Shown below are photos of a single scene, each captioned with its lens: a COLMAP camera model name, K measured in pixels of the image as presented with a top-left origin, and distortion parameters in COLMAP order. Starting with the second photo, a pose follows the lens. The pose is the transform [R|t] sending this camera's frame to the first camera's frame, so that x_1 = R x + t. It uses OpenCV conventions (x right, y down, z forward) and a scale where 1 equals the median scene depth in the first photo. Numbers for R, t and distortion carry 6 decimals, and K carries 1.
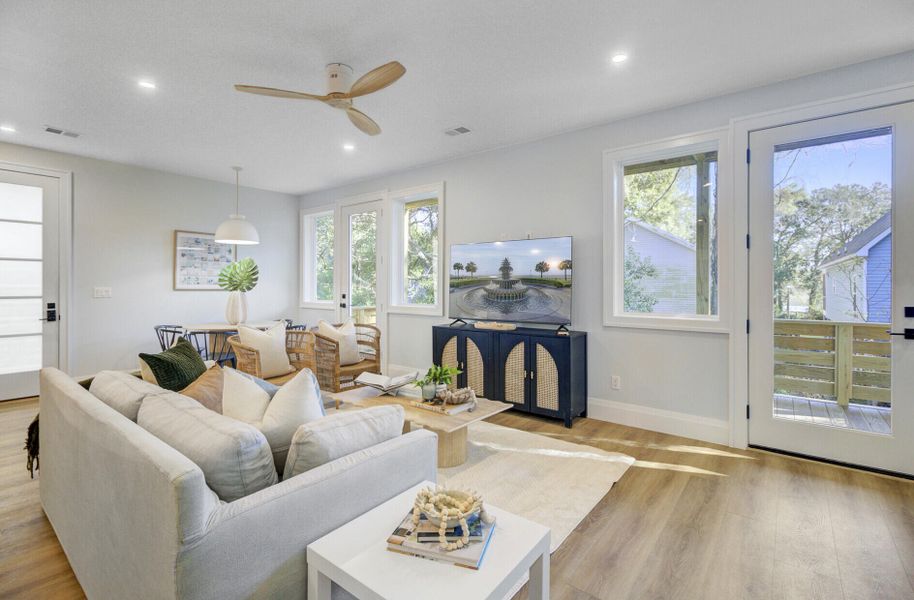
lens RADIAL K [[420.9, 0, 452.2], [0, 420.9, 287.1], [0, 0, 1]] dist [-0.000689, 0.000655]
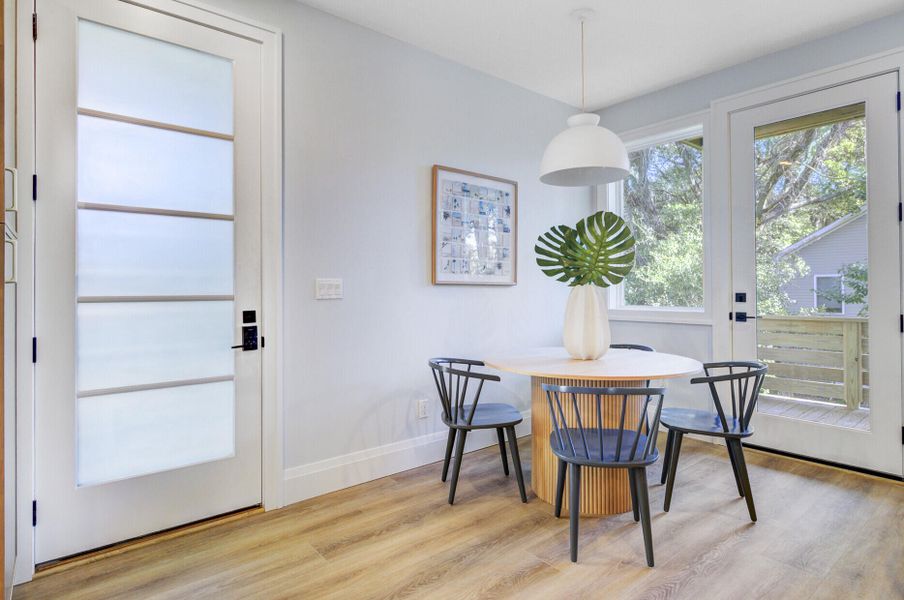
lens RADIAL K [[502.0, 0, 460.5], [0, 502.0, 281.0], [0, 0, 1]] dist [0.003123, 0.000005]
pose [[0.980116, -0.006256, -0.198327, -0.633195], [0.003243, 0.999874, -0.015515, 0.015212], [0.198399, 0.014564, 0.980013, 0.519769]]
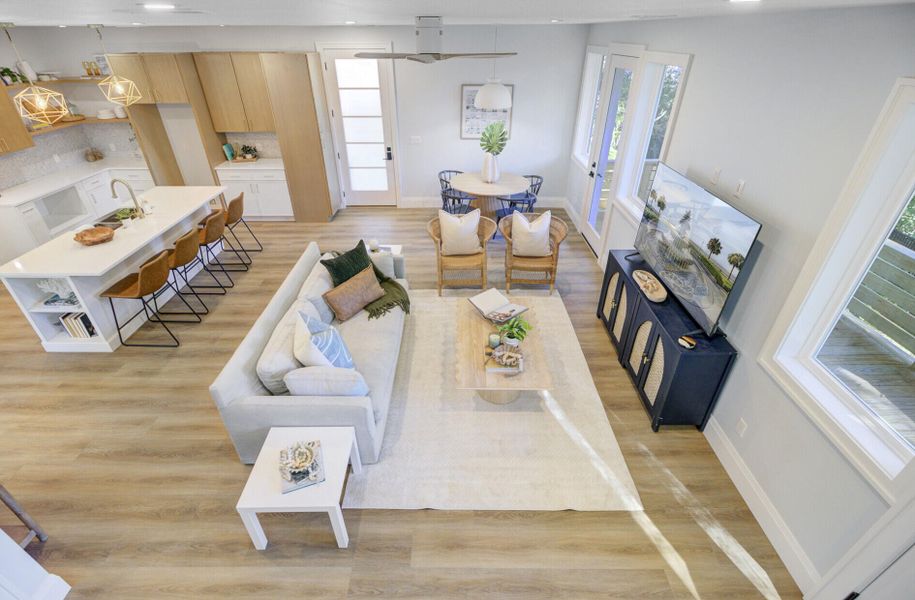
lens RADIAL K [[421.3, 0, 457.2], [0, 421.3, 292.8], [0, 0, 1]] dist [-0.000689, 0.000655]
pose [[0.622797, 0.413586, -0.664131, 0.404426], [0.000639, 0.848587, 0.529055, -0.320347], [0.782383, -0.329919, 0.528233, 0.243069]]
